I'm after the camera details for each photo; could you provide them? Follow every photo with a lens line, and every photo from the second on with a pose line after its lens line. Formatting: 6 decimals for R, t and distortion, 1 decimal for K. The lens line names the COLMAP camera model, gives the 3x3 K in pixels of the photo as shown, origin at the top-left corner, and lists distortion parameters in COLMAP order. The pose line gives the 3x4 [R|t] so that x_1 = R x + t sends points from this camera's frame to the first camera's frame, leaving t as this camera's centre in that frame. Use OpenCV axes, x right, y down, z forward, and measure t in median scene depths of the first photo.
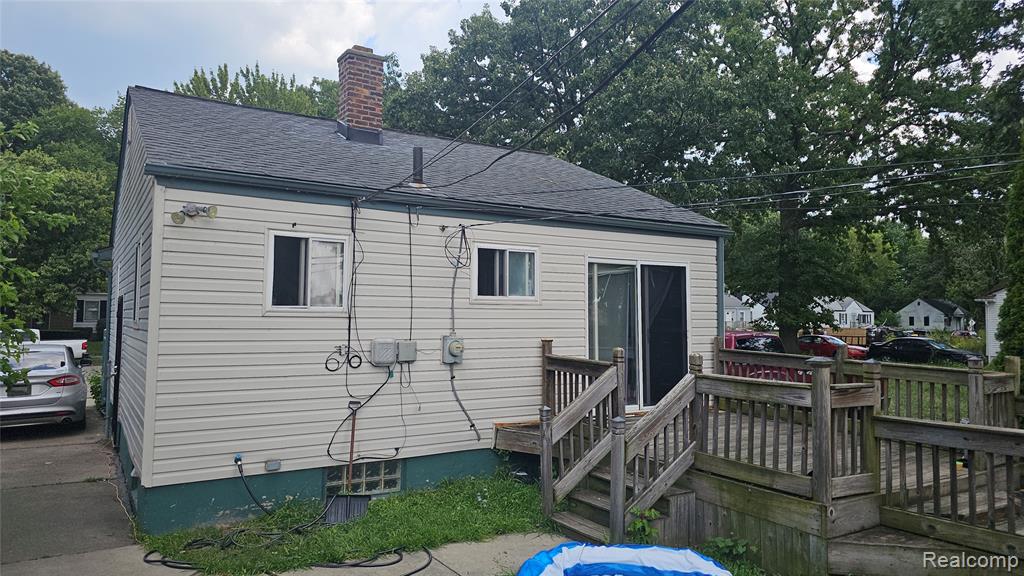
lens RADIAL K [[687.3, 0, 511.2], [0, 687.3, 286.0], [0, 0, 1]] dist [0.062854, -0.064810]
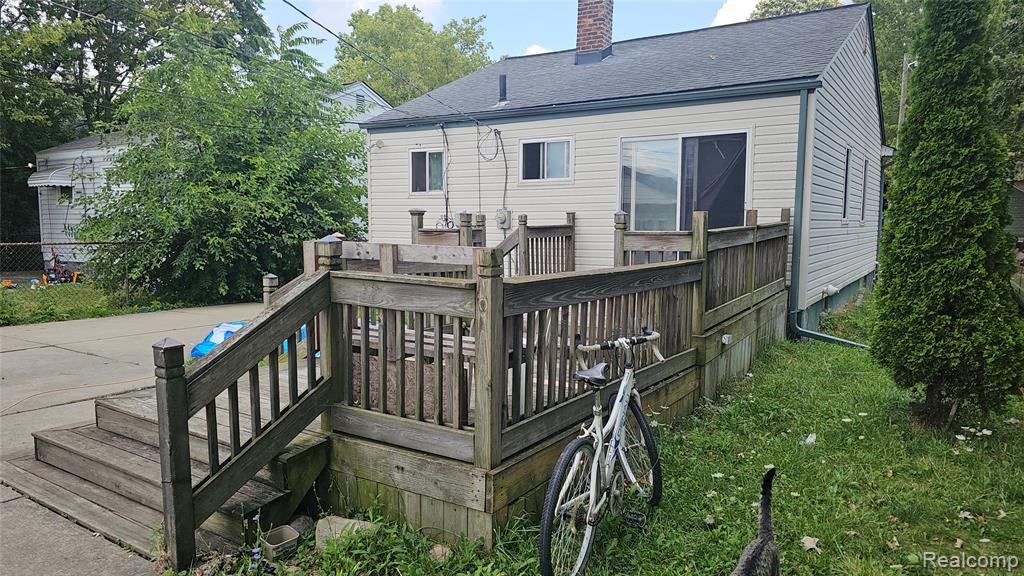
lens RADIAL K [[688.5, 0, 506.4], [0, 688.5, 290.3], [0, 0, 1]] dist [0.060330, -0.060446]
pose [[0.428377, 0.082601, -0.899817, 1.145329], [0.042011, 0.992916, 0.111148, 0.076060], [0.902623, -0.085416, 0.421872, 0.364082]]
